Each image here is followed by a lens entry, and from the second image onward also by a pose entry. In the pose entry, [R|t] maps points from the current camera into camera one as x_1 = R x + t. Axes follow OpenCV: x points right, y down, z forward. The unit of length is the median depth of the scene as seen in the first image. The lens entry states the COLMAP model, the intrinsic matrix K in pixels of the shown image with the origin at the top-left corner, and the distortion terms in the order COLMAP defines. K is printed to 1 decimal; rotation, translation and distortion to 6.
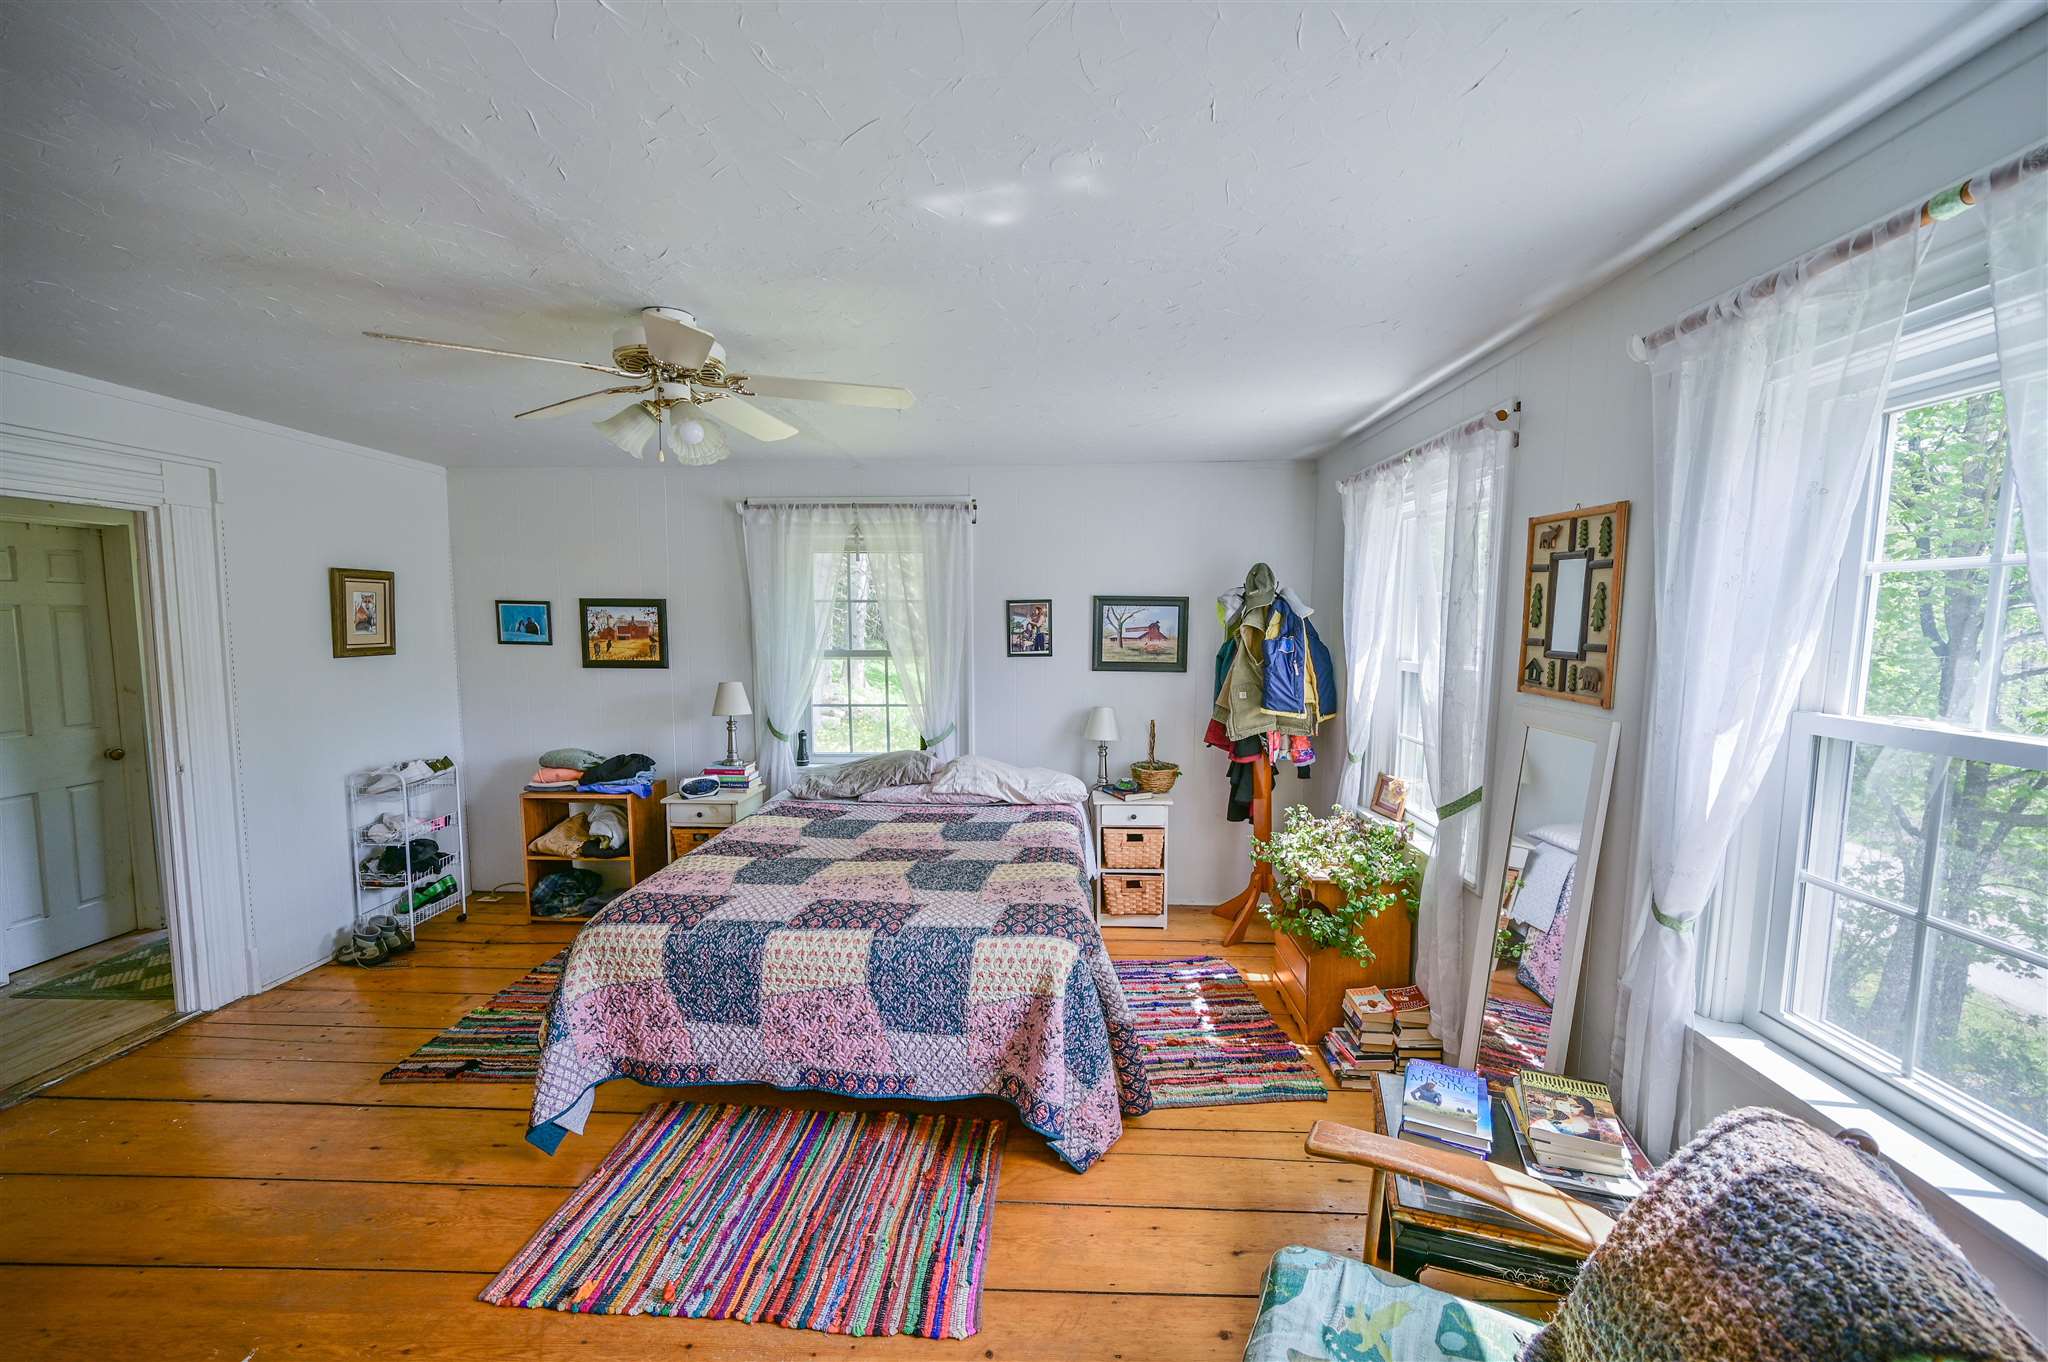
lens RADIAL K [[802.4, 0, 1021.3], [0, 802.4, 688.4], [0, 0, 1]] dist [-0.001553, 0.000263]
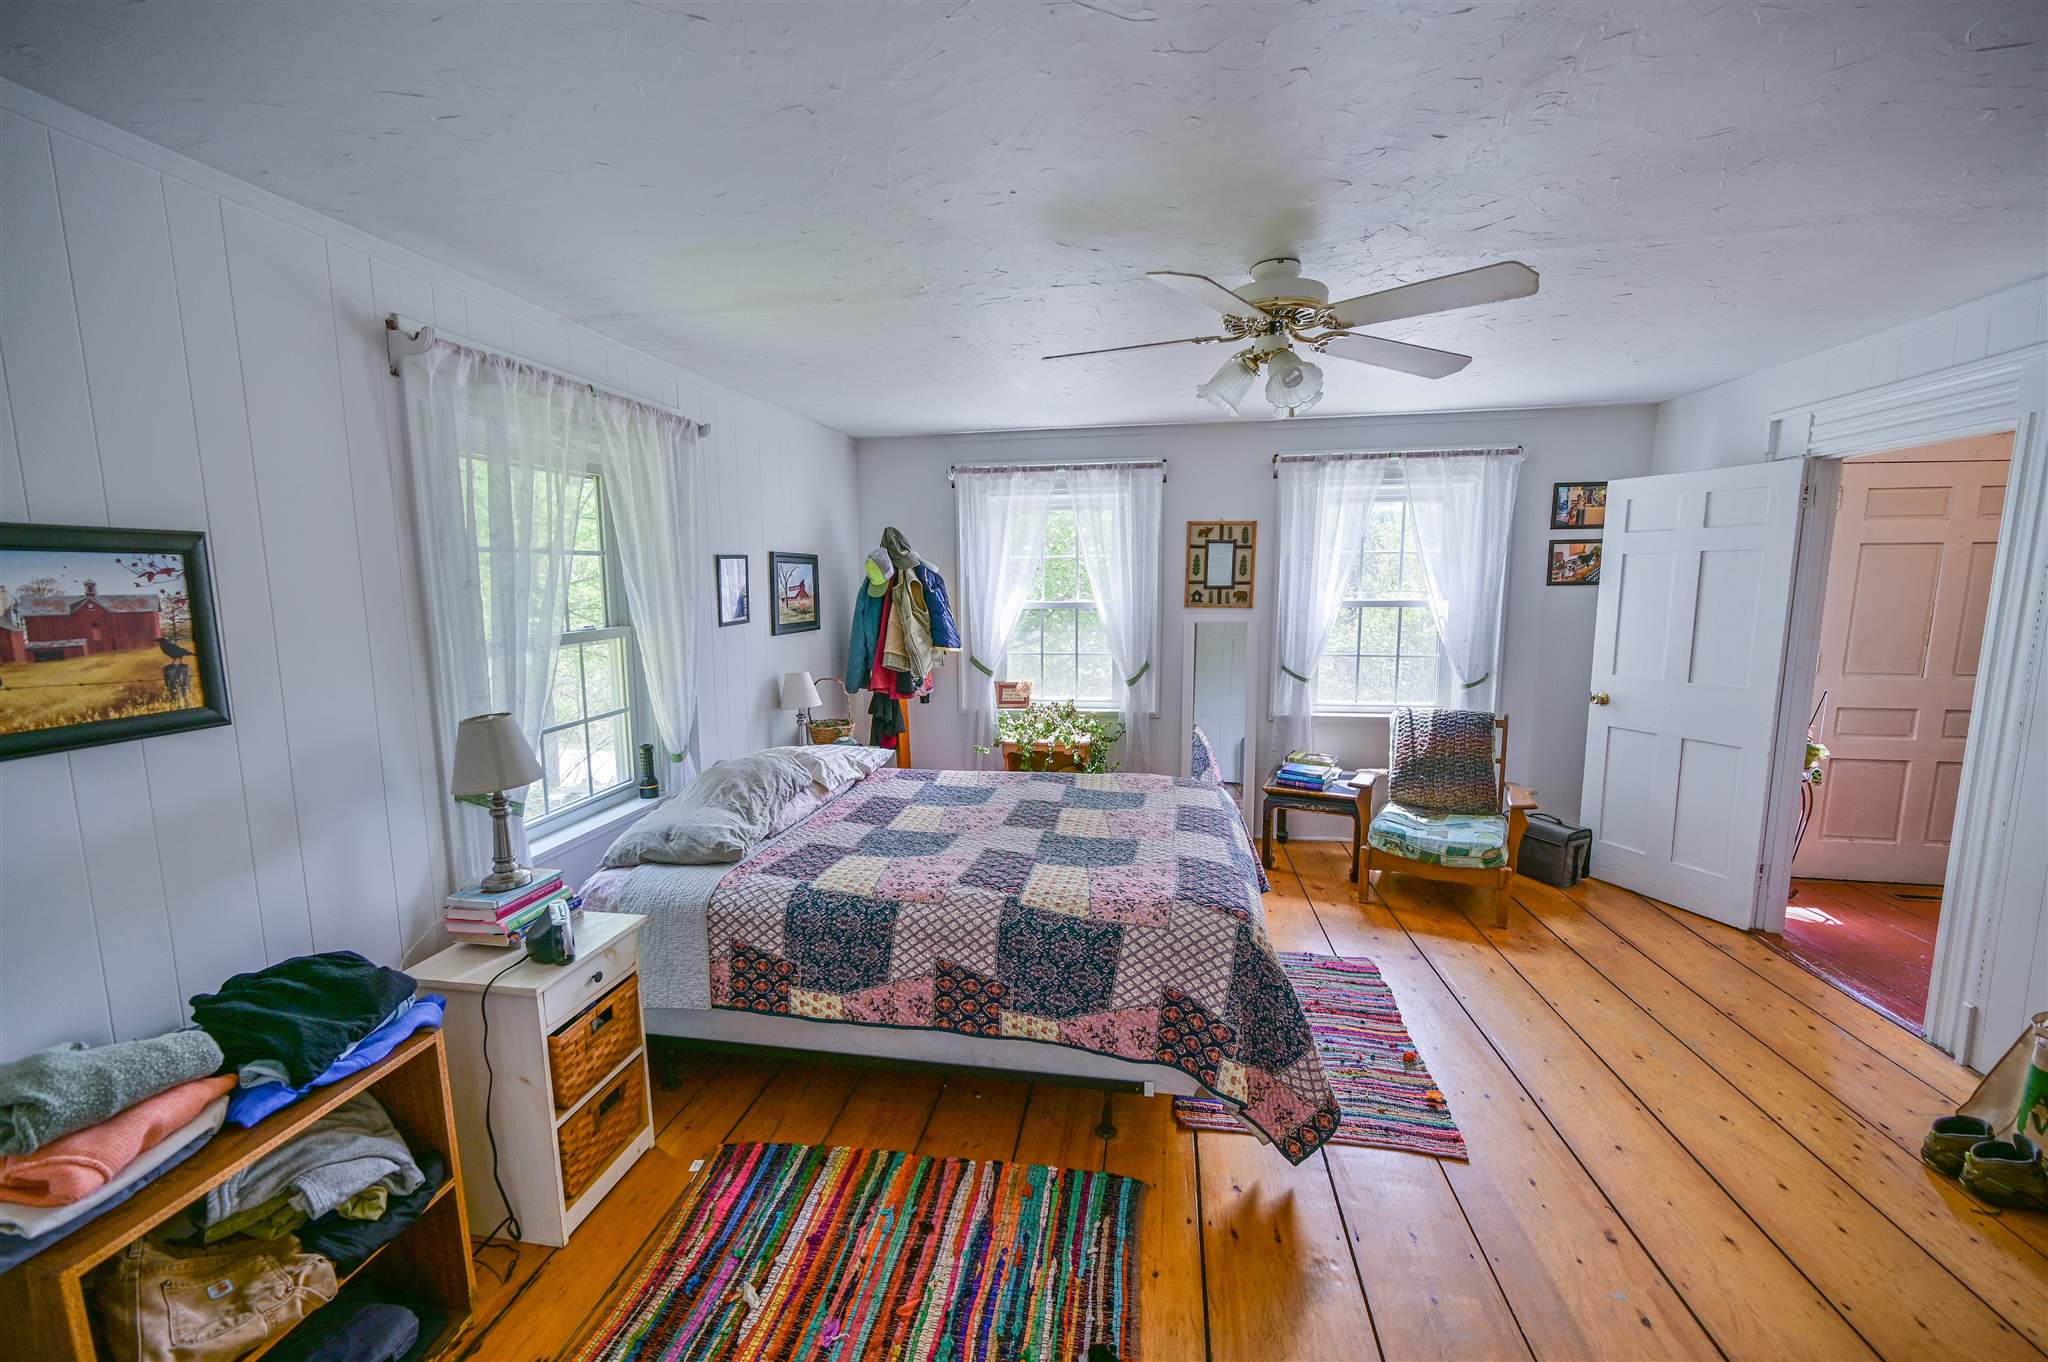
lens RADIAL K [[802.4, 0, 1021.3], [0, 802.4, 688.4], [0, 0, 1]] dist [-0.001553, 0.000263]
pose [[0.125795, -0.144006, 0.981549, -1.472251], [0.100598, 0.986160, 0.131790, -0.103792], [-0.986943, 0.082163, 0.138540, 1.160753]]
